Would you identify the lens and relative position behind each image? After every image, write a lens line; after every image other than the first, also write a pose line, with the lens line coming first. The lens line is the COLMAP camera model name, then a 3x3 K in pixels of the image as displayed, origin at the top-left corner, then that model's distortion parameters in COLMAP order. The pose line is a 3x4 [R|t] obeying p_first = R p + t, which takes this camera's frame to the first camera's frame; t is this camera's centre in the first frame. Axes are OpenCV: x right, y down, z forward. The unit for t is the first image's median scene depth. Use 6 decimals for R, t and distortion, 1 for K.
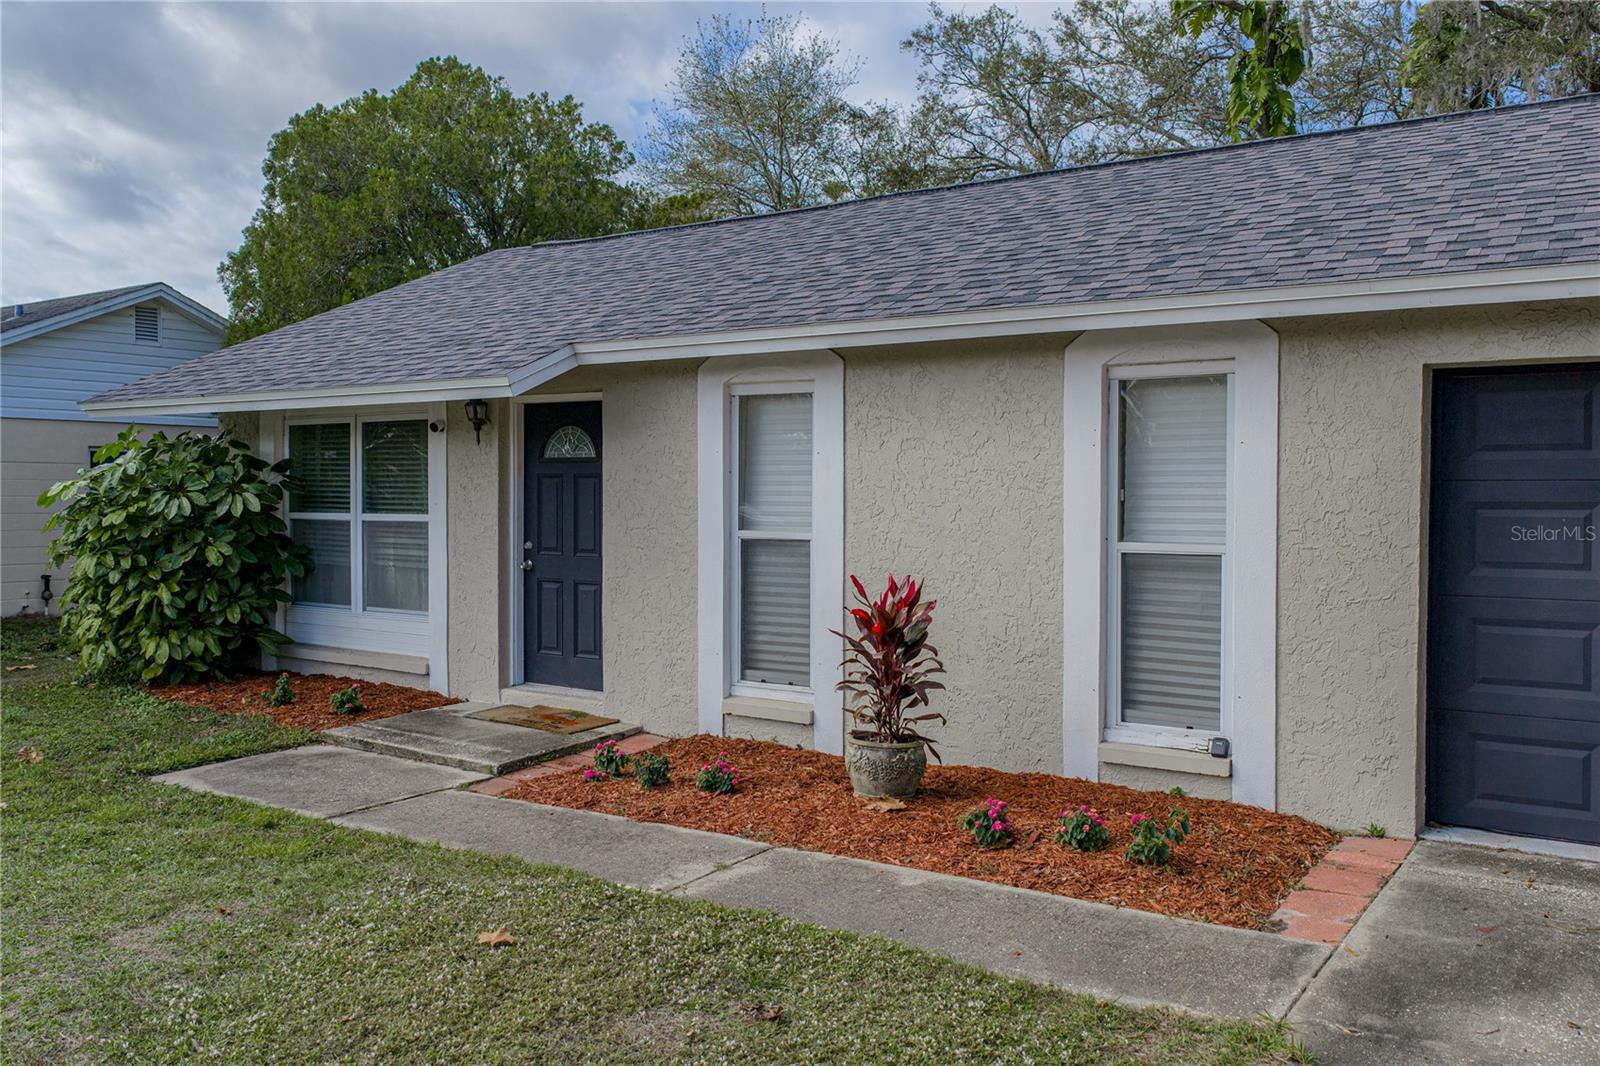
lens RADIAL K [[1339.2, 0, 800.8], [0, 1339.2, 541.3], [0, 0, 1]] dist [0.012580, -0.009950]
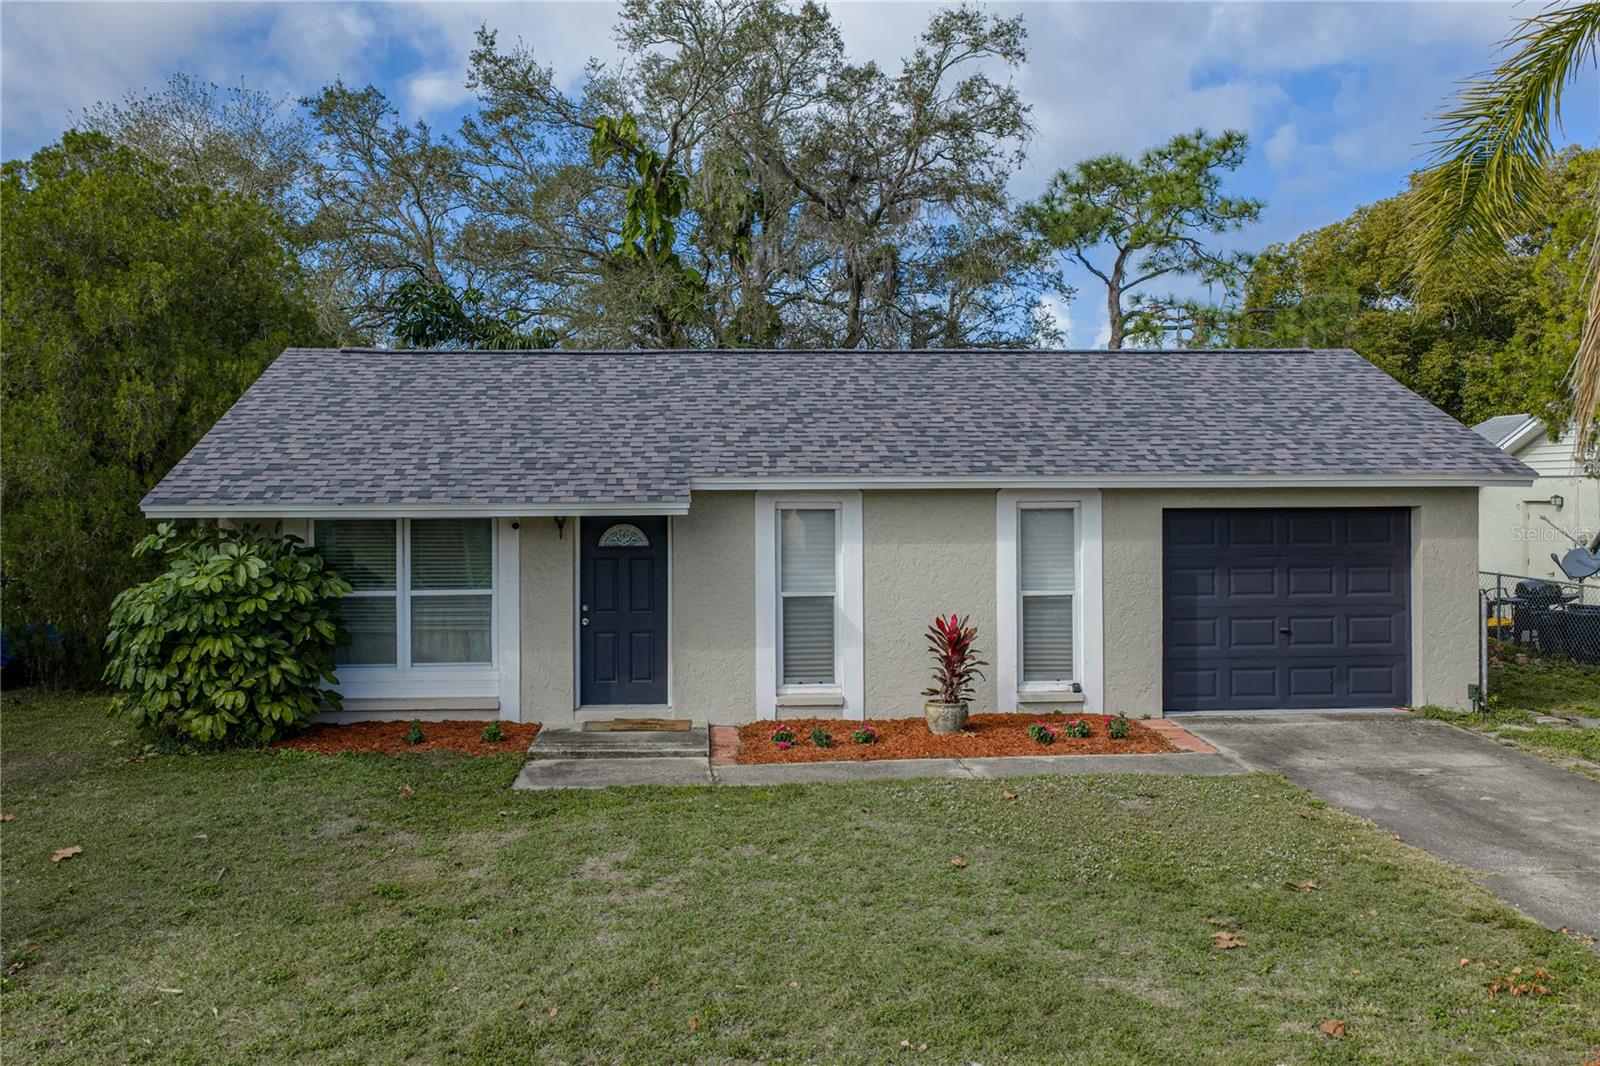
lens RADIAL K [[1339.2, 0, 796.7], [0, 1339.2, 528.4], [0, 0, 1]] dist [0.012580, -0.009950]
pose [[0.773068, -0.024678, 0.633842, -1.063377], [0.030079, 0.999545, 0.002230, -0.088886], [-0.633609, 0.017342, 0.773459, -0.269531]]
